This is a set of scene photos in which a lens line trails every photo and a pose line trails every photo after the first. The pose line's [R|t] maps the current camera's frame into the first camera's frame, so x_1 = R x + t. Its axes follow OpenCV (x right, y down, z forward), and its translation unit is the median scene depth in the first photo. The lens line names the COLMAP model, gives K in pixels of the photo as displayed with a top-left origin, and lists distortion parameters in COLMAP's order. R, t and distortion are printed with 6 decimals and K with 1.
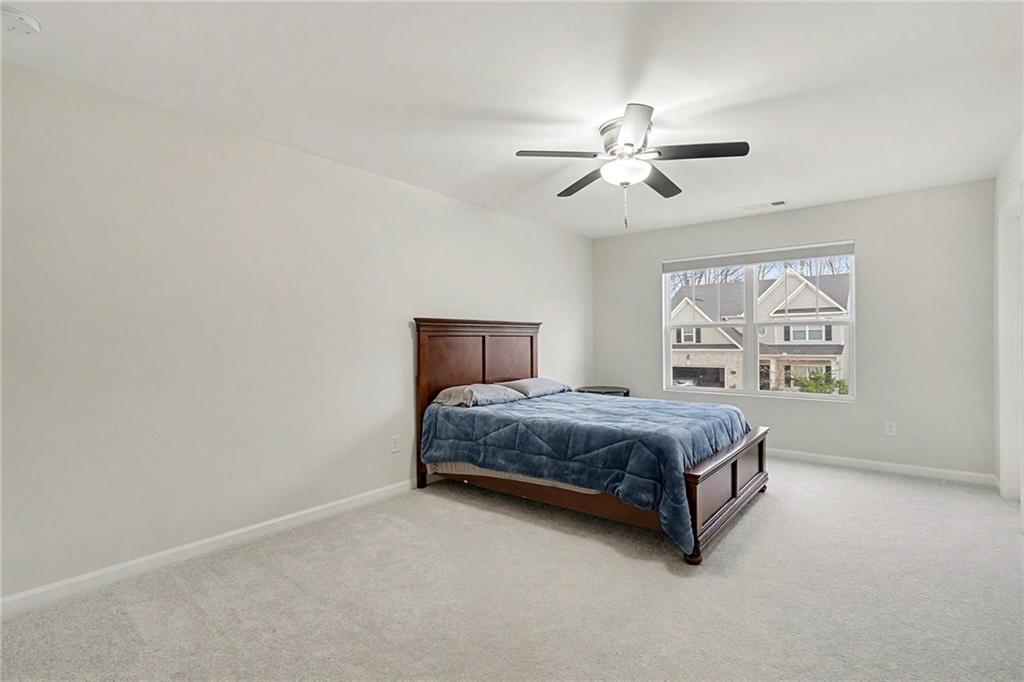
lens RADIAL K [[484.9, 0, 507.6], [0, 484.9, 339.6], [0, 0, 1]] dist [-0.001816, 0.000144]
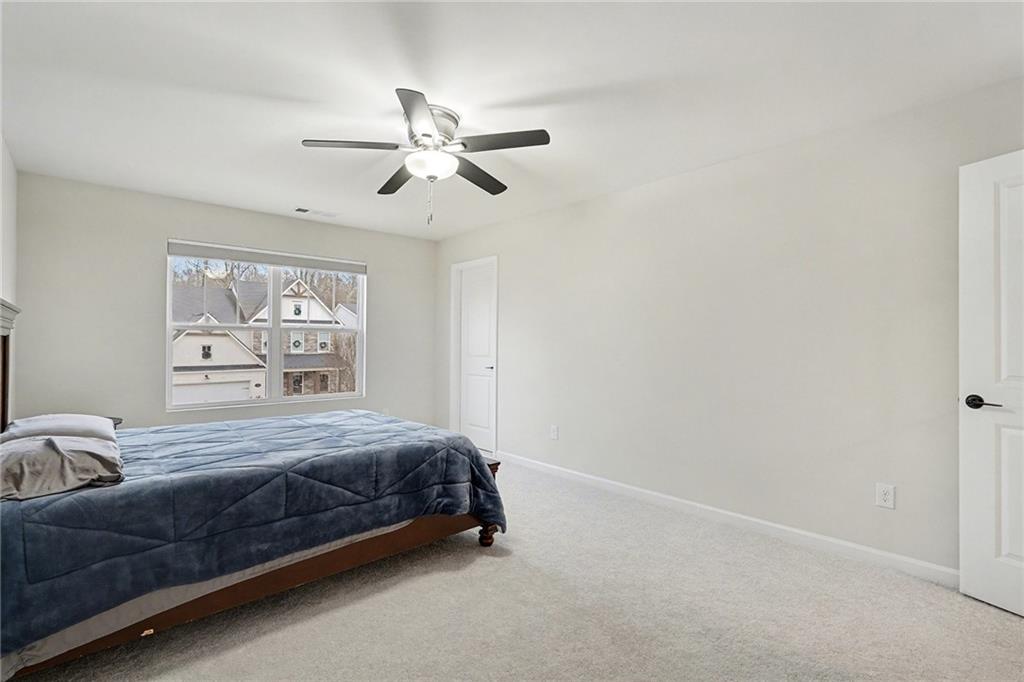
lens RADIAL K [[484.9, 0, 506.5], [0, 484.9, 344.8], [0, 0, 1]] dist [-0.001816, 0.000144]
pose [[0.143154, 0.004835, 0.989689, -0.530677], [-0.003397, 0.999985, -0.004394, 0.004306], [-0.989695, -0.002733, 0.143168, 0.587844]]
